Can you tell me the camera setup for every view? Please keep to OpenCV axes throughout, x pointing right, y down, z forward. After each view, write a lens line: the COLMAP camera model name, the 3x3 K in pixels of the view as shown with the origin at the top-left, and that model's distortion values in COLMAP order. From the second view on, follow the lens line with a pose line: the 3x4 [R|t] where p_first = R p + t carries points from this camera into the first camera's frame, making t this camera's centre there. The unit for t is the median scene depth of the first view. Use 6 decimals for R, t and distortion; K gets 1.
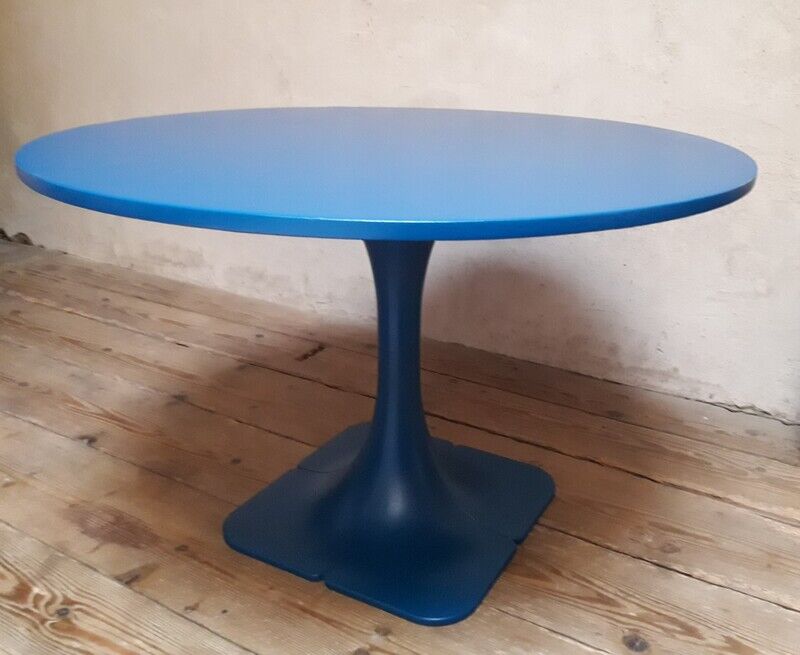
lens RADIAL K [[761.1, 0, 430.6], [0, 761.1, 294.1], [0, 0, 1]] dist [0.000333, 0.000000]
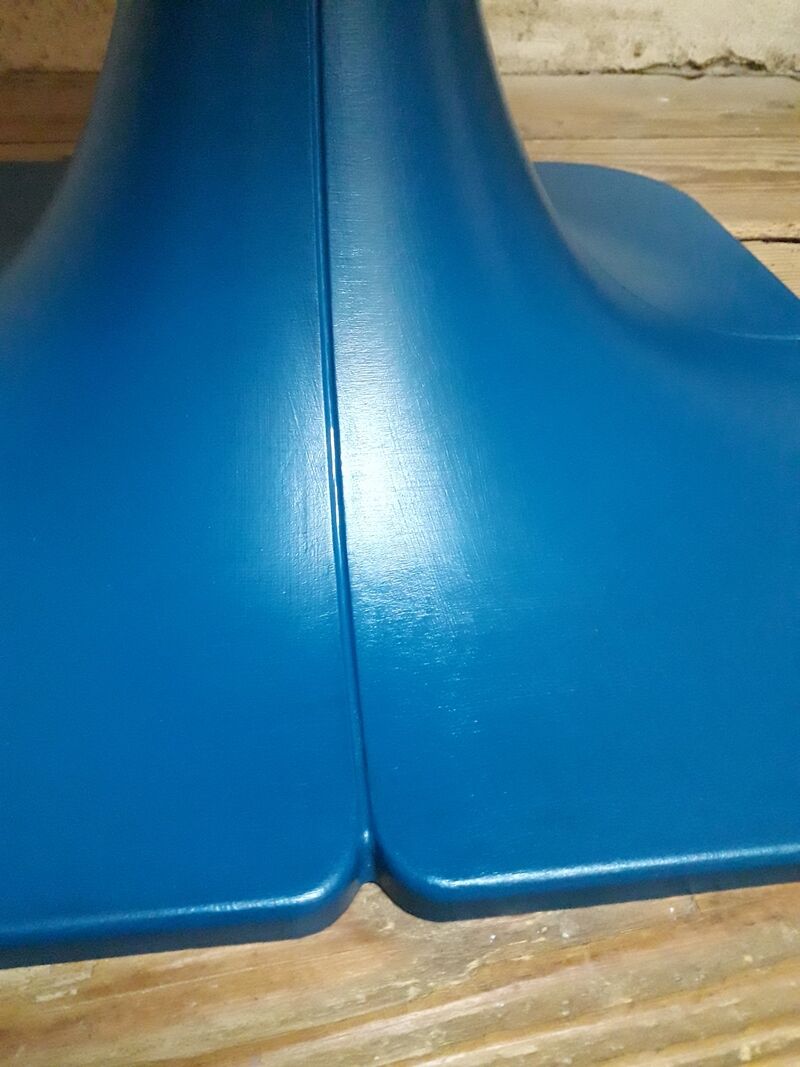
lens RADIAL K [[898.8, 0, 421.3], [0, 898.8, 536.4], [0, 0, 1]] dist [-0.011921, 0.007061]
pose [[0.752063, -0.400345, 0.523569, -0.076408], [0.172261, 0.886164, 0.430163, 0.187236], [-0.636182, -0.233319, 0.735415, 0.911980]]
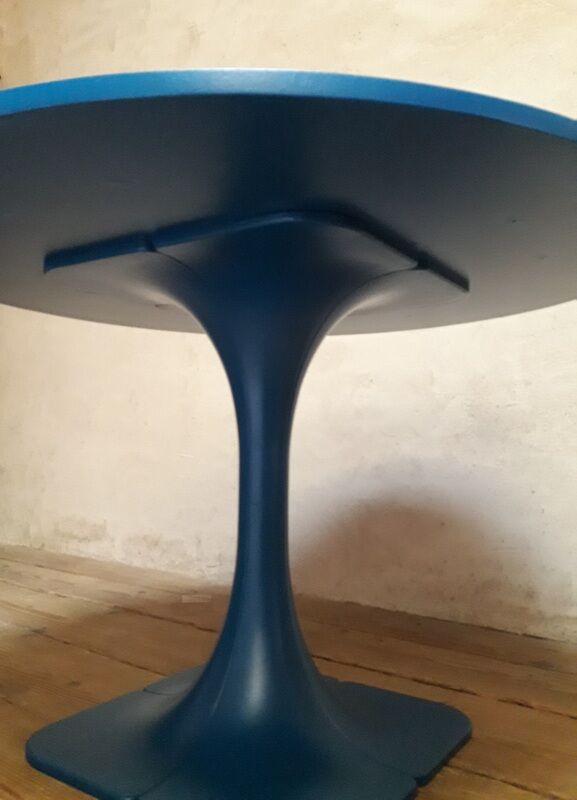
lens RADIAL K [[652.1, 0, 269.2], [0, 652.1, 381.8], [0, 0, 1]] dist [0.018132, -0.026626]
pose [[0.993078, -0.010302, -0.117006, 0.050101], [-0.038465, 0.912697, -0.406824, 0.235547], [0.110982, 0.408508, 0.905982, 0.280751]]
